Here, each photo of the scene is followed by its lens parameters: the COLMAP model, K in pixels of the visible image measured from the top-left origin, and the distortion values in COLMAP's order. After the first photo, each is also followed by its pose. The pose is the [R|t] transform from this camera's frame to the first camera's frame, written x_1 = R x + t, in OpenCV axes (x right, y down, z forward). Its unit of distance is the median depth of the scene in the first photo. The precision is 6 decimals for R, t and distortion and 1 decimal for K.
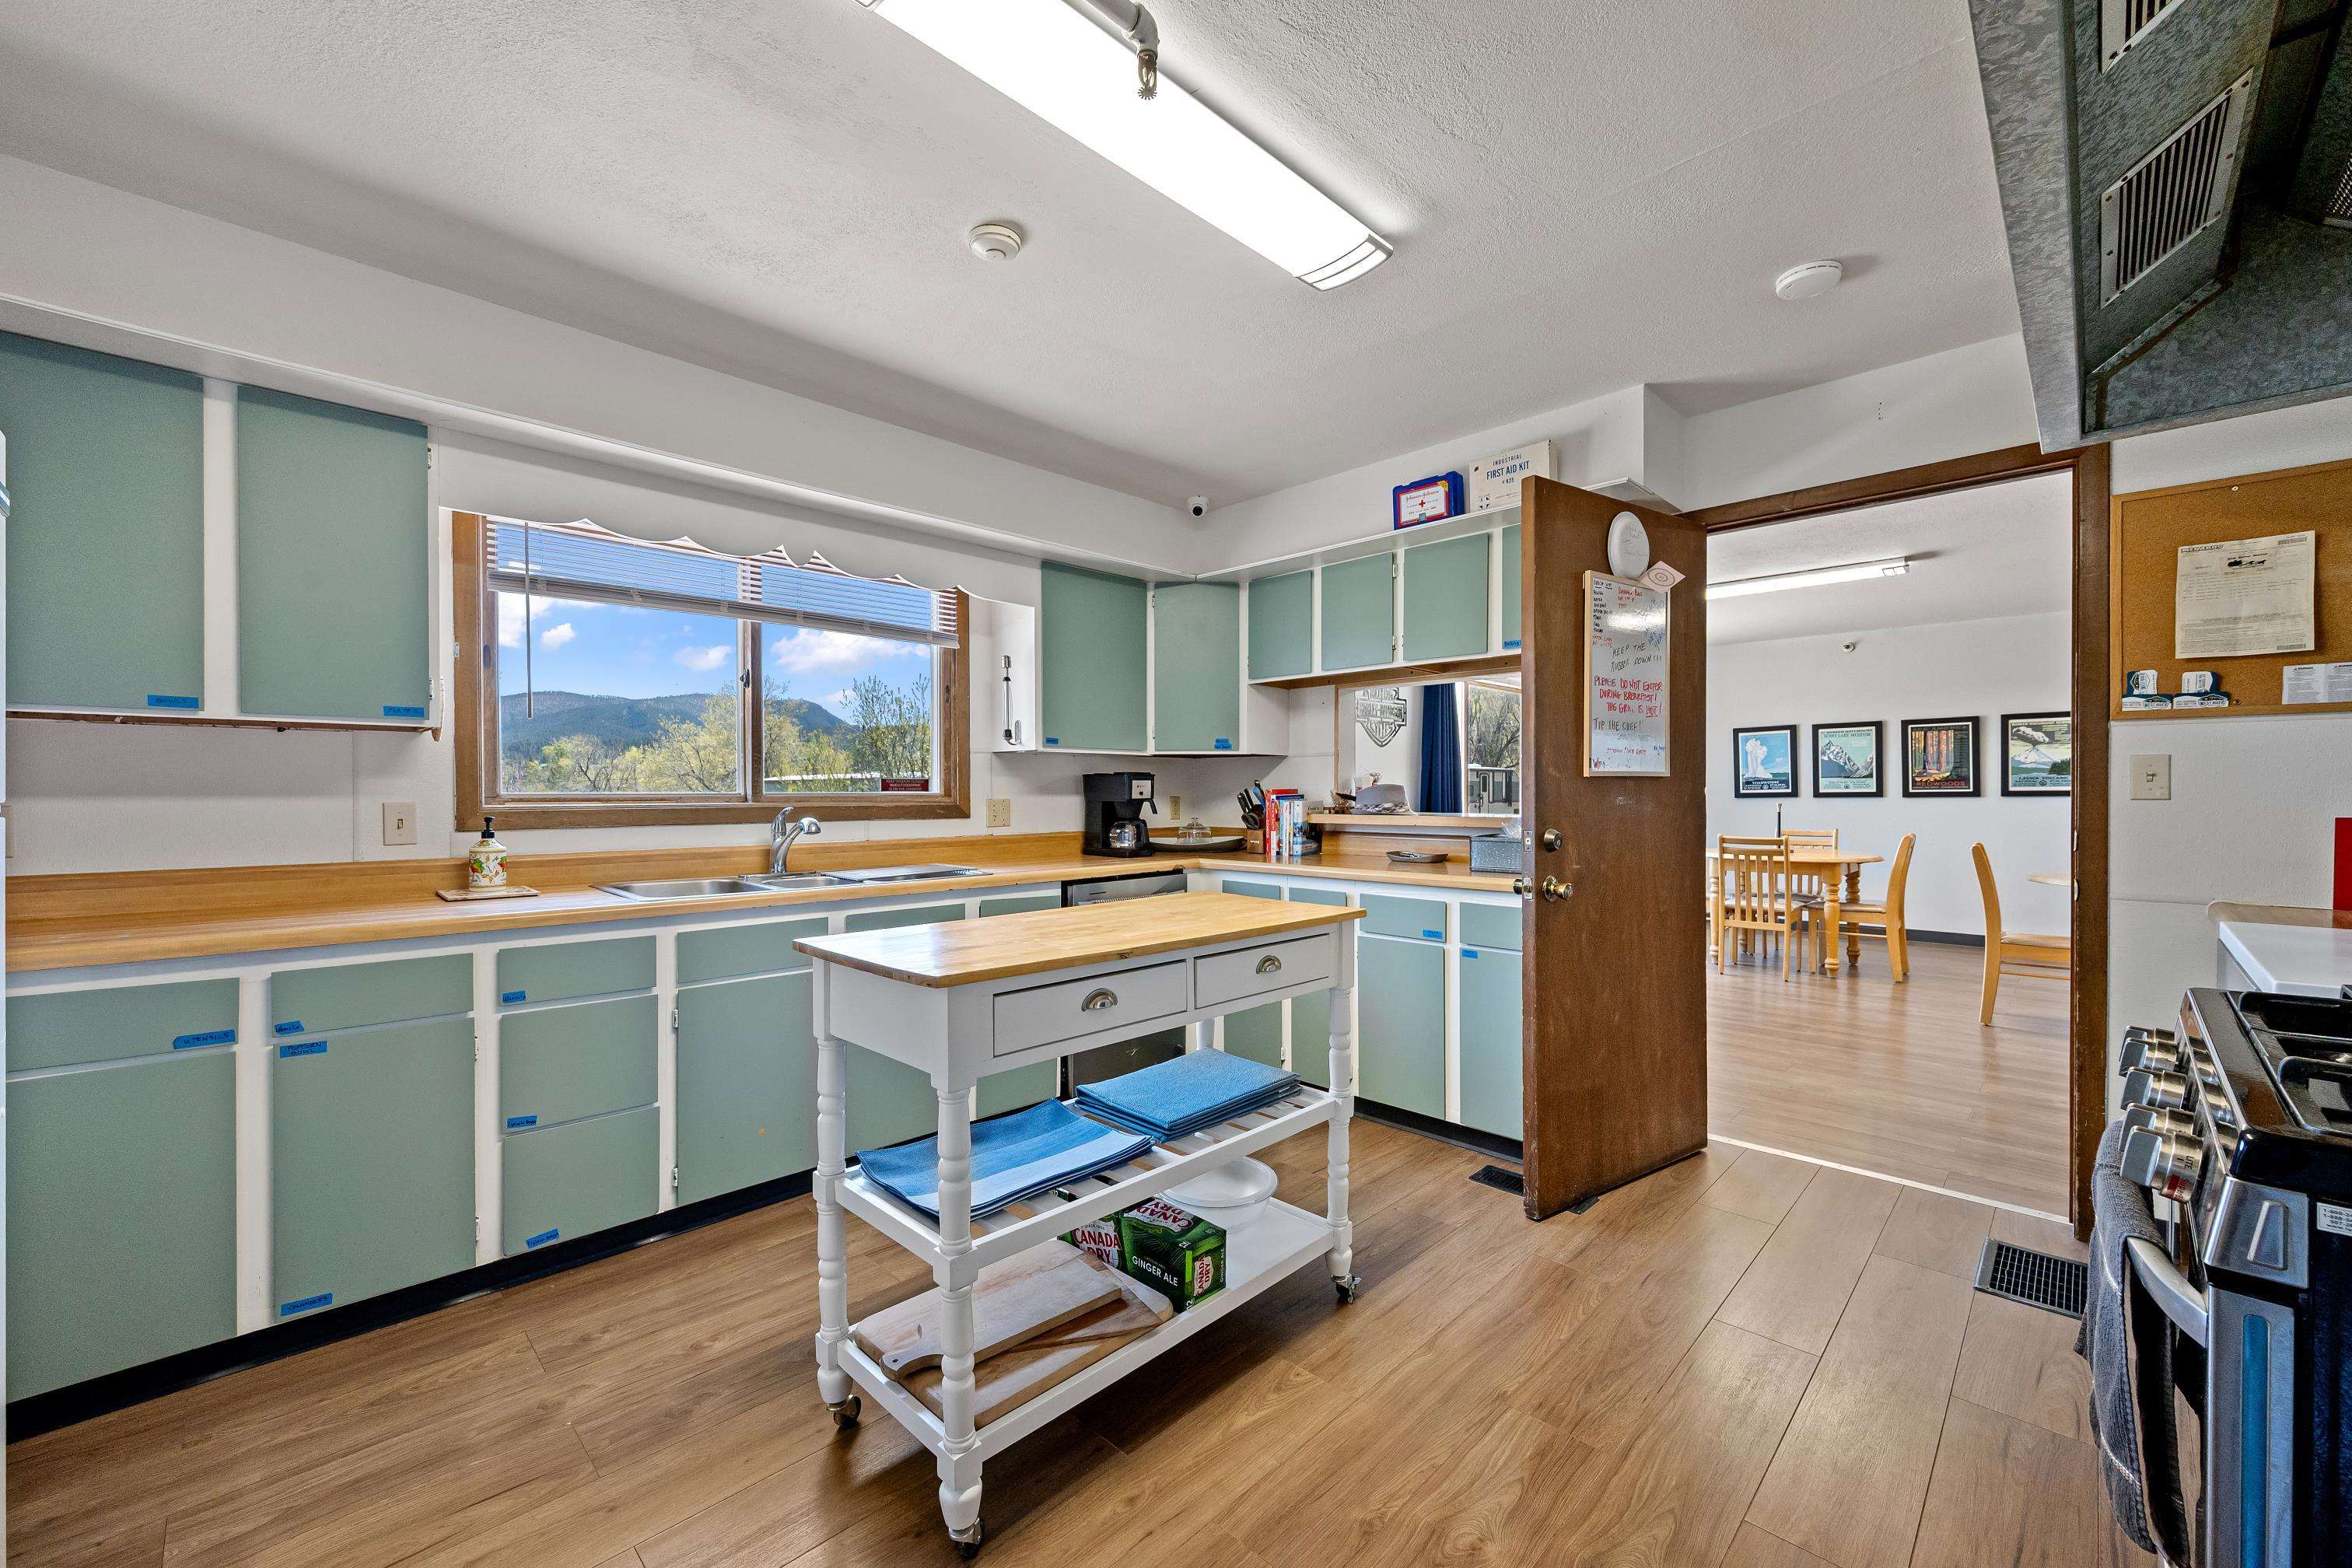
lens RADIAL K [[920.0, 0, 1175.5], [0, 920.0, 795.8], [0, 0, 1]] dist [-0.001634, -0.000175]
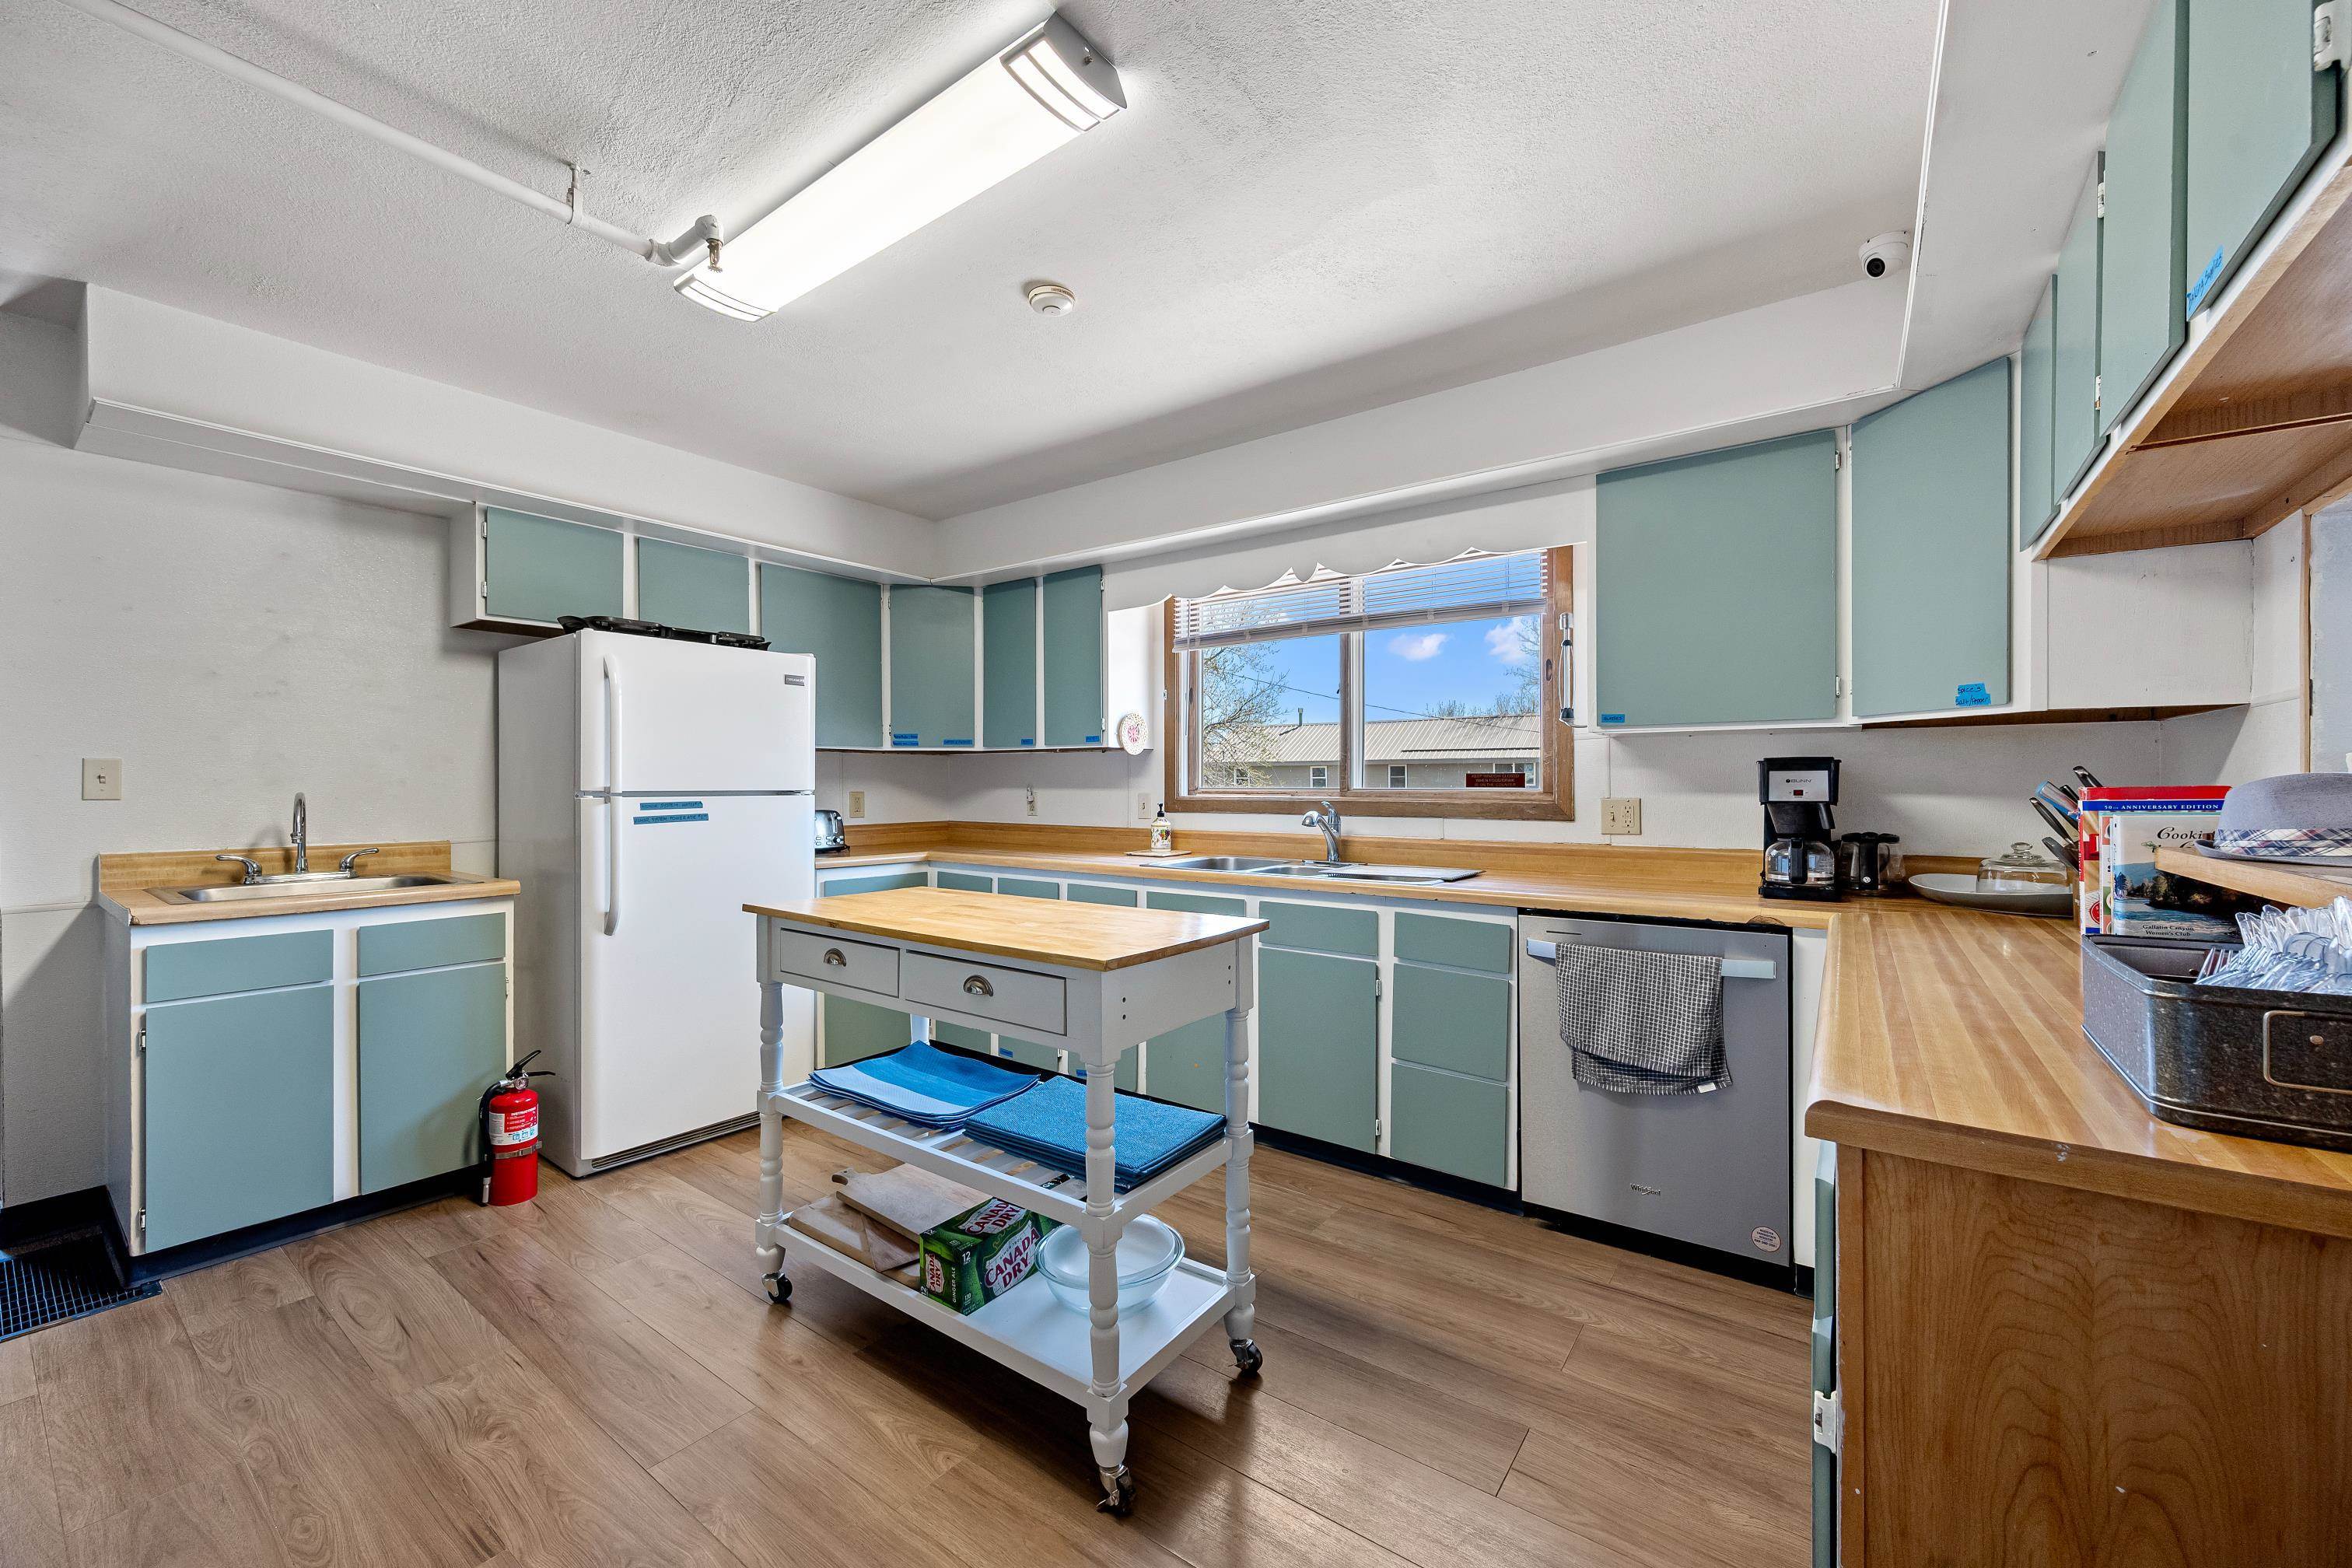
lens RADIAL K [[920.0, 0, 1172.9], [0, 920.0, 781.9], [0, 0, 1]] dist [-0.001634, -0.000175]
pose [[0.142442, -0.001533, -0.989802, 0.820828], [-0.006540, 0.999976, -0.002489, -0.009347], [0.989782, 0.006828, 0.142428, 0.865309]]
